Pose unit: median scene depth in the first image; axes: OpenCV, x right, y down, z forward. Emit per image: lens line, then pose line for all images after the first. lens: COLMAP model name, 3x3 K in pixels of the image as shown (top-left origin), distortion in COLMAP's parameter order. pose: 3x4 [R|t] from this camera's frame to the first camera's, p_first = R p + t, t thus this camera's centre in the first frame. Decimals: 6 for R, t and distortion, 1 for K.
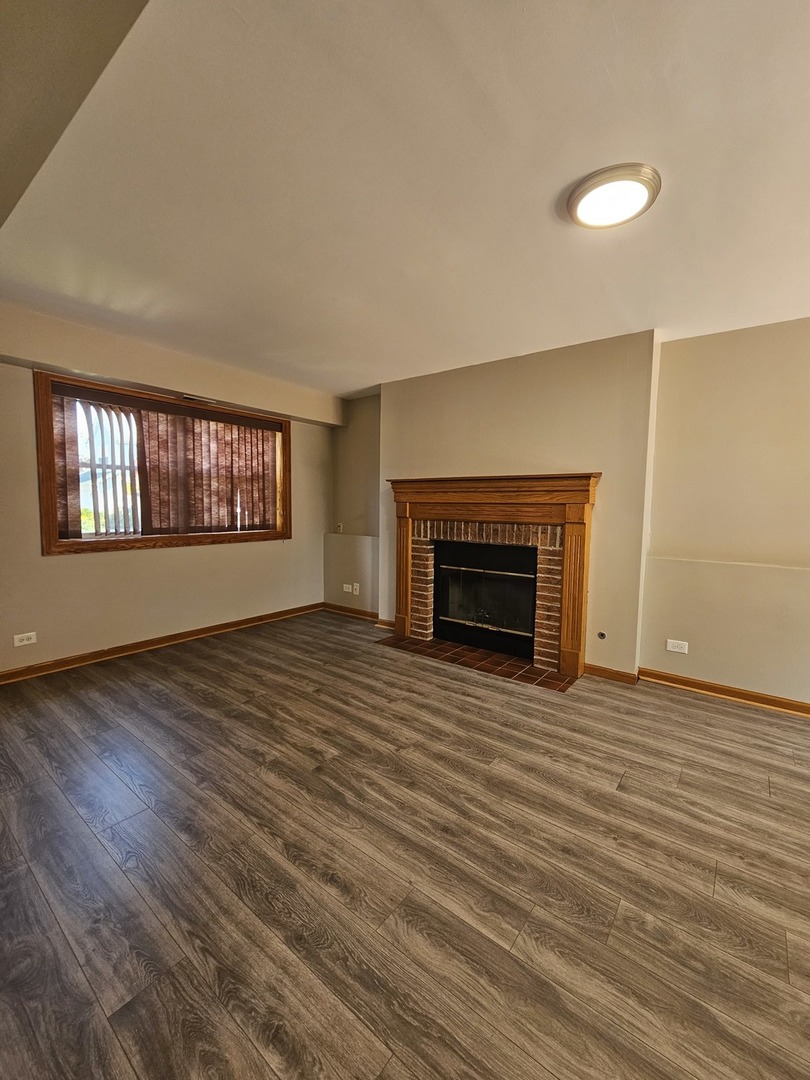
lens RADIAL K [[446.7, 0, 405.2], [0, 446.7, 537.2], [0, 0, 1]] dist [-0.006759, 0.000845]
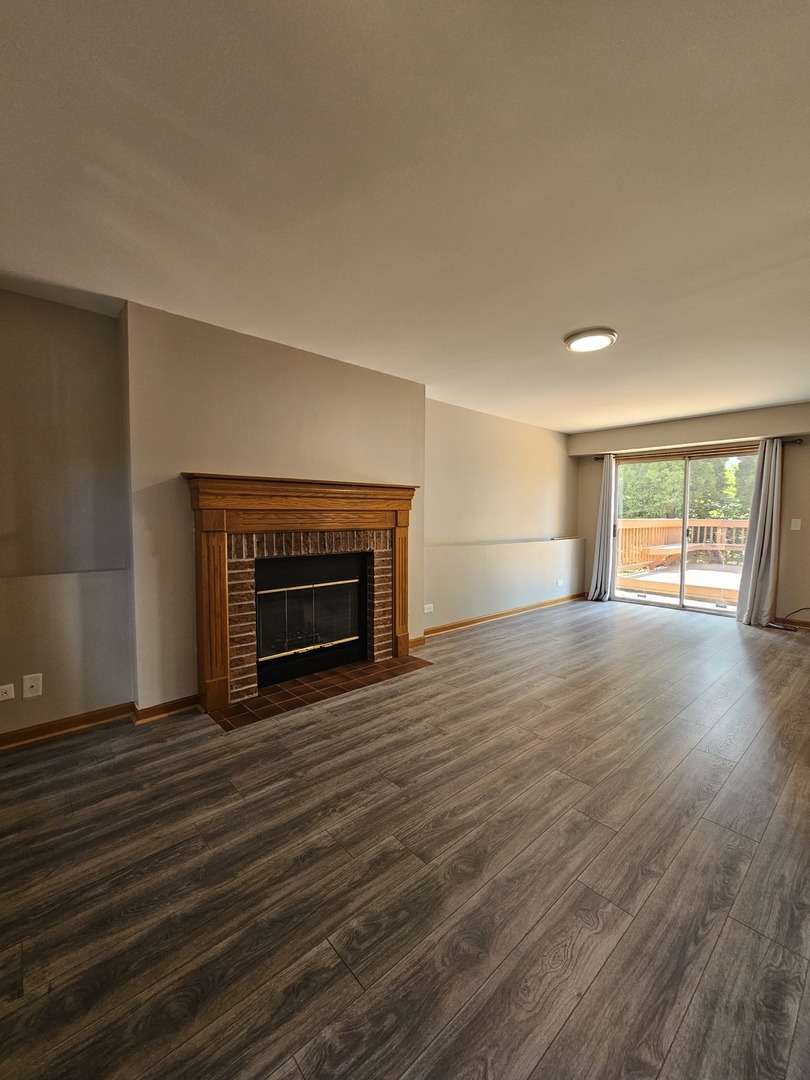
lens RADIAL K [[442.9, 0, 406.9], [0, 442.9, 536.8], [0, 0, 1]] dist [-0.005393, -0.000698]
pose [[0.172650, -0.065009, 0.982836, -0.776581], [0.069269, 0.996150, 0.053721, -0.067247], [-0.982544, 0.058805, 0.176489, 0.775723]]
